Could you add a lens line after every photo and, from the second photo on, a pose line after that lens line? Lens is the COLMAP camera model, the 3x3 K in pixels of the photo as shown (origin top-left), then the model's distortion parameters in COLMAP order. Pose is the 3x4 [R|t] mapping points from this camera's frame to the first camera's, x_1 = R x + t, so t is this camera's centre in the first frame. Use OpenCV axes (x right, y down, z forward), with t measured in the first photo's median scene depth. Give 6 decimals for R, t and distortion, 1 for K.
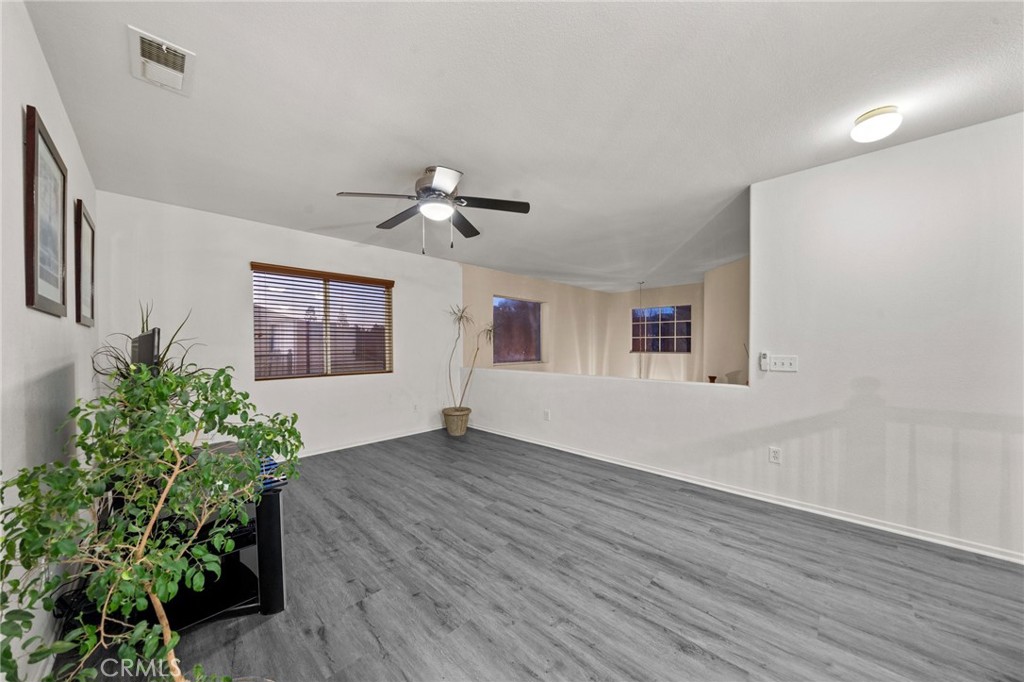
lens RADIAL K [[350.8, 0, 512.1], [0, 350.8, 337.3], [0, 0, 1]] dist [-0.006658, -0.000114]
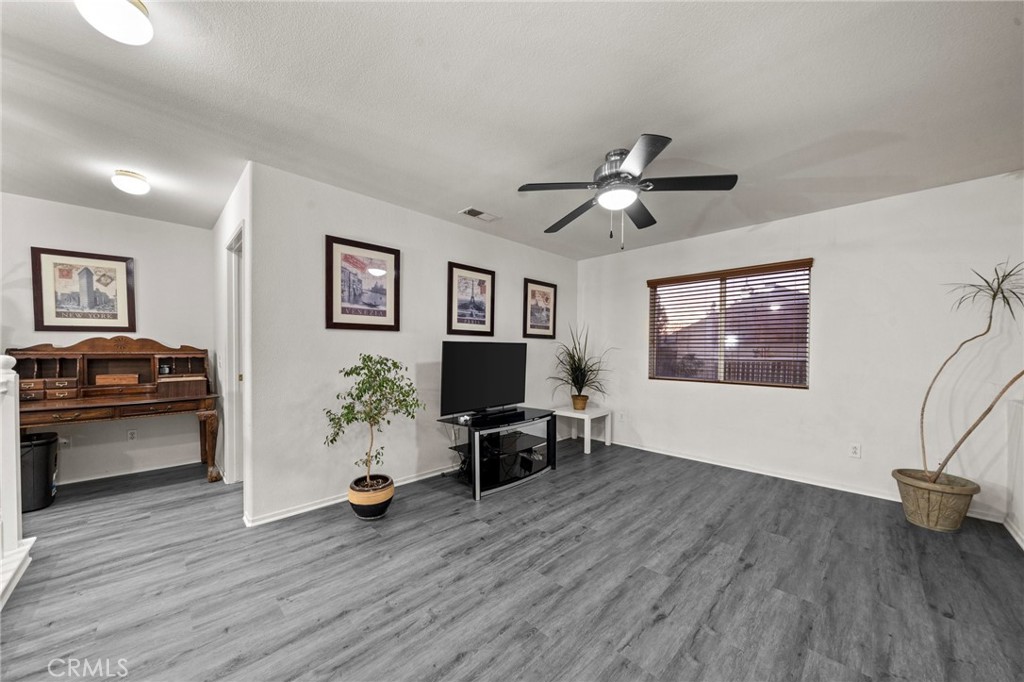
lens RADIAL K [[350.8, 0, 501.0], [0, 350.8, 360.2], [0, 0, 1]] dist [-0.006658, -0.000114]
pose [[-0.023702, 0.034828, -0.999112, 0.742041], [0.022487, 0.999159, 0.034296, 0.007396], [0.999466, -0.021654, -0.024466, 0.800093]]
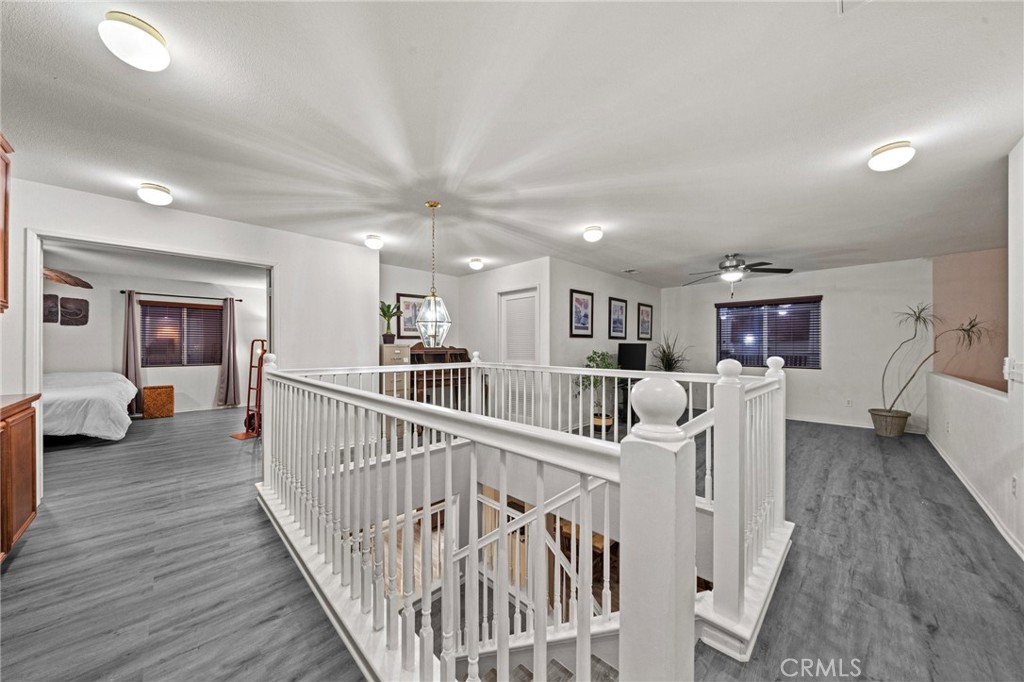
lens RADIAL K [[350.8, 0, 494.5], [0, 350.8, 349.5], [0, 0, 1]] dist [-0.006658, -0.000114]
pose [[-0.023214, 0.008871, -0.999691, 1.786048], [0.027301, 0.999593, 0.008236, -0.025356], [0.999358, -0.027101, -0.023447, -0.207213]]
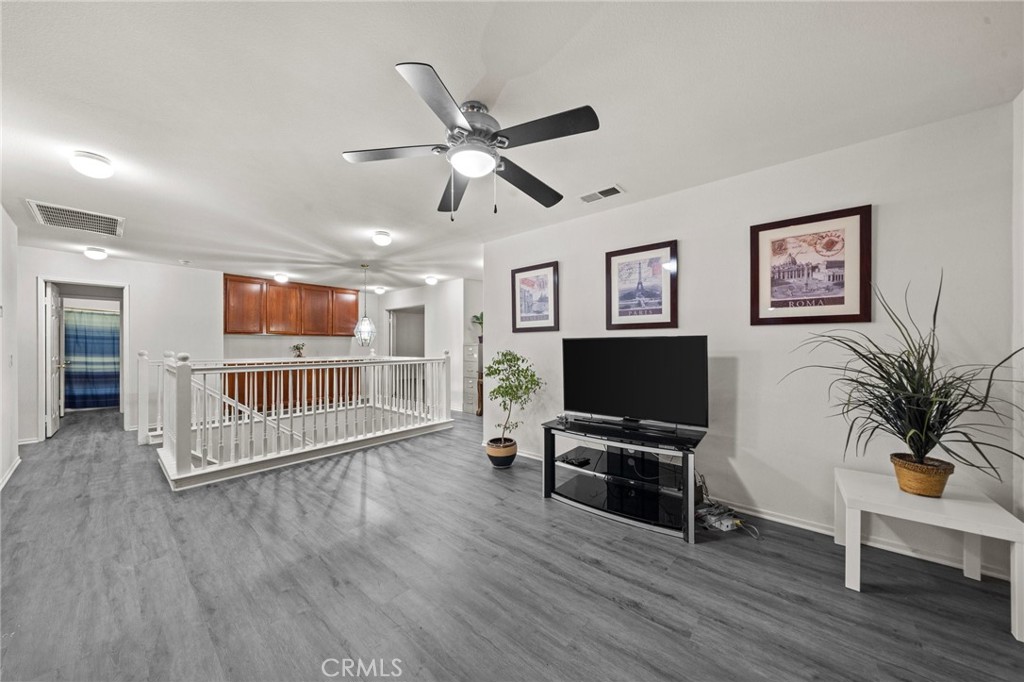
lens RADIAL K [[350.8, 0, 516.9], [0, 350.8, 350.0], [0, 0, 1]] dist [-0.006658, -0.000114]
pose [[-0.996331, 0.003604, -0.085502, -0.253171], [0.005486, 0.999748, -0.021782, 0.050599], [0.085402, -0.022171, -0.996100, 1.880915]]
